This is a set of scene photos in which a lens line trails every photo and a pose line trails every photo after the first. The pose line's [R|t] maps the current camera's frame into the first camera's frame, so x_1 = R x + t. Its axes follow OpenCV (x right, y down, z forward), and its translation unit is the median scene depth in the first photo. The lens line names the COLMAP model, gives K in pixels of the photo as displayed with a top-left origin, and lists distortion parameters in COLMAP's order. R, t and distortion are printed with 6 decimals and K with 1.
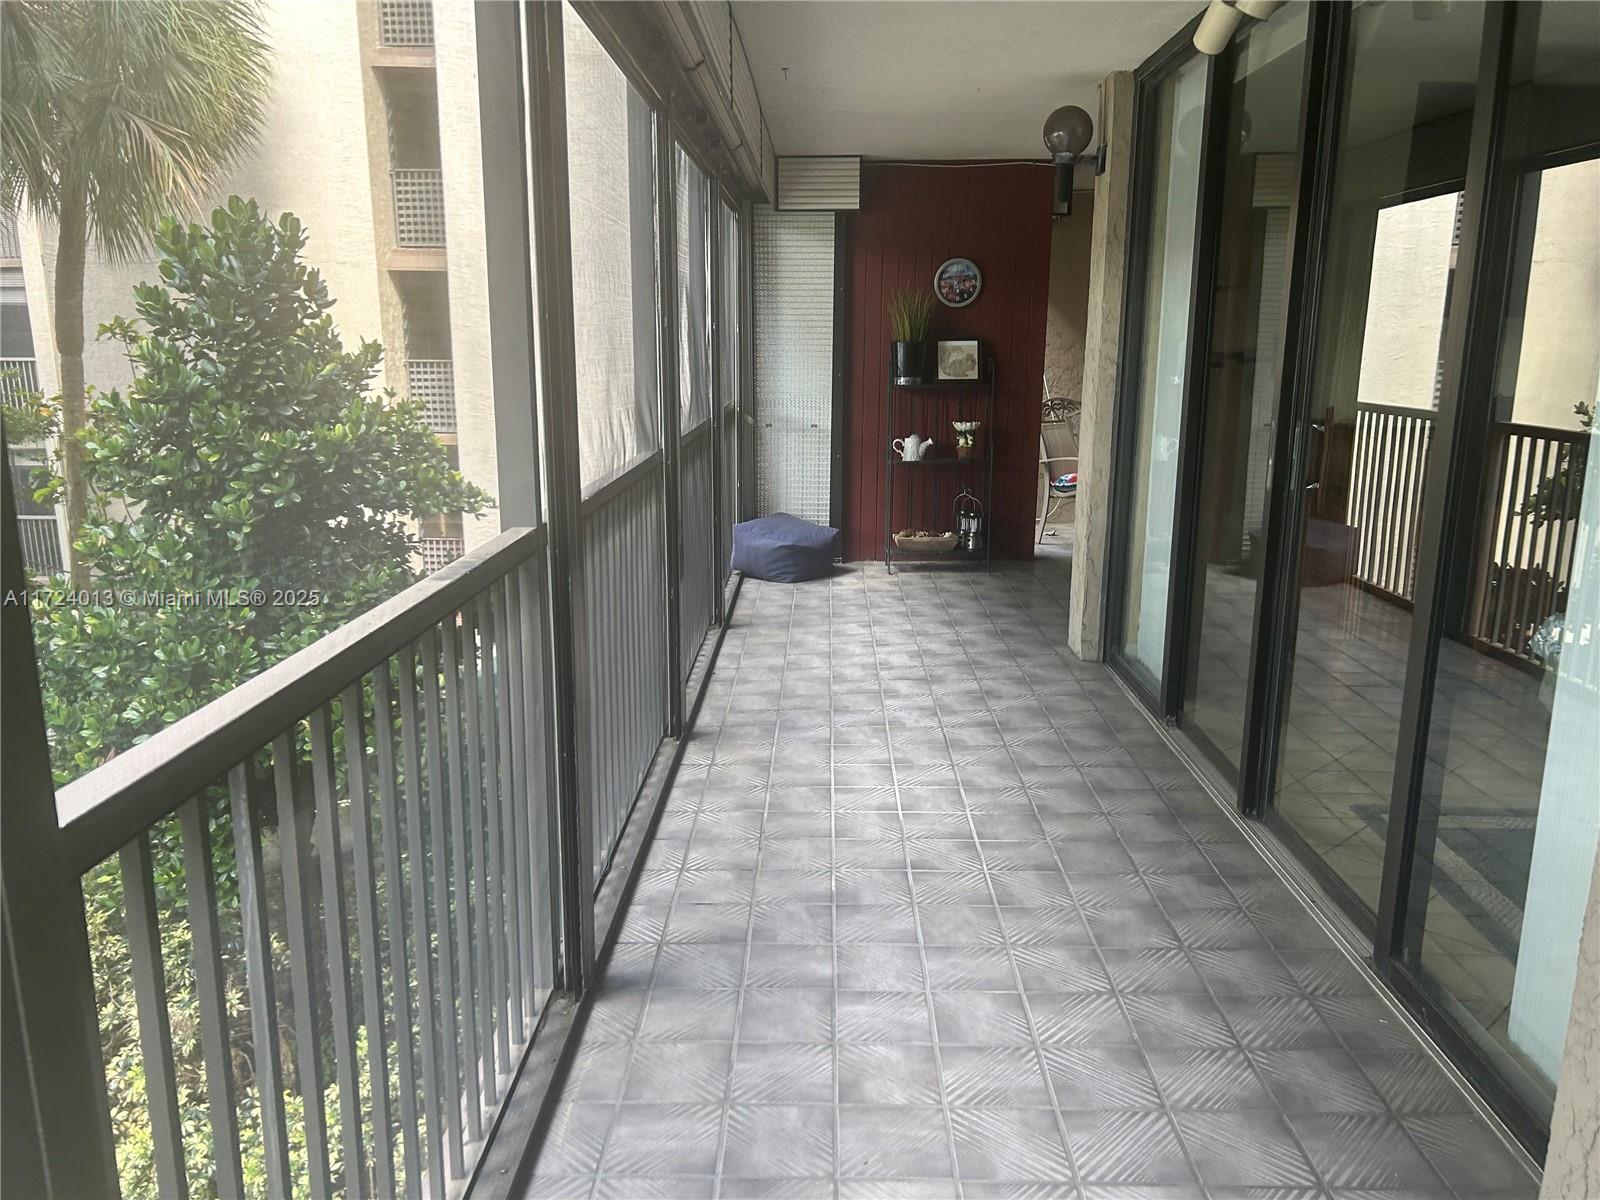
lens RADIAL K [[1202.3, 0, 796.9], [0, 1202.3, 601.7], [0, 0, 1]] dist [0.001239, -0.014850]
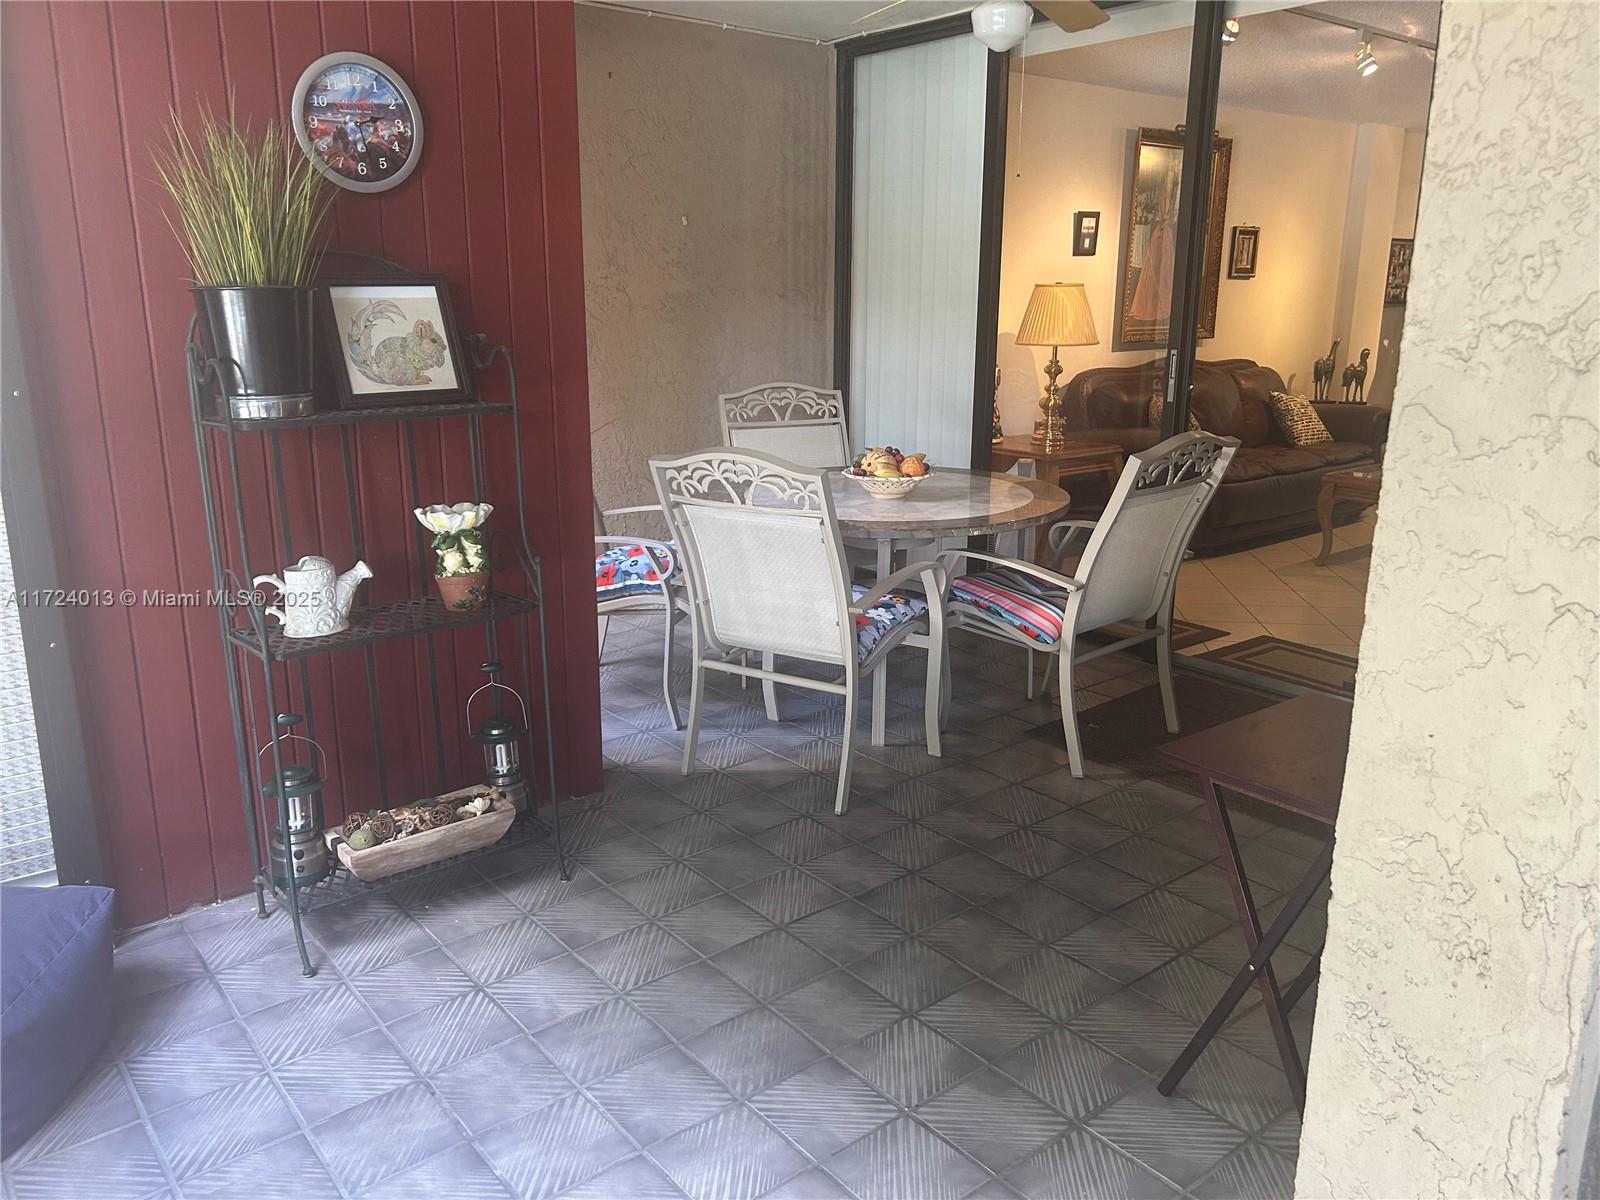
lens RADIAL K [[1202.3, 0, 810.3], [0, 1202.3, 600.7], [0, 0, 1]] dist [0.001239, -0.014850]
pose [[0.757063, -0.168899, 0.631133, -0.015475], [0.136540, 0.985577, 0.099970, -0.141816], [-0.638915, 0.010492, 0.769206, 0.638011]]
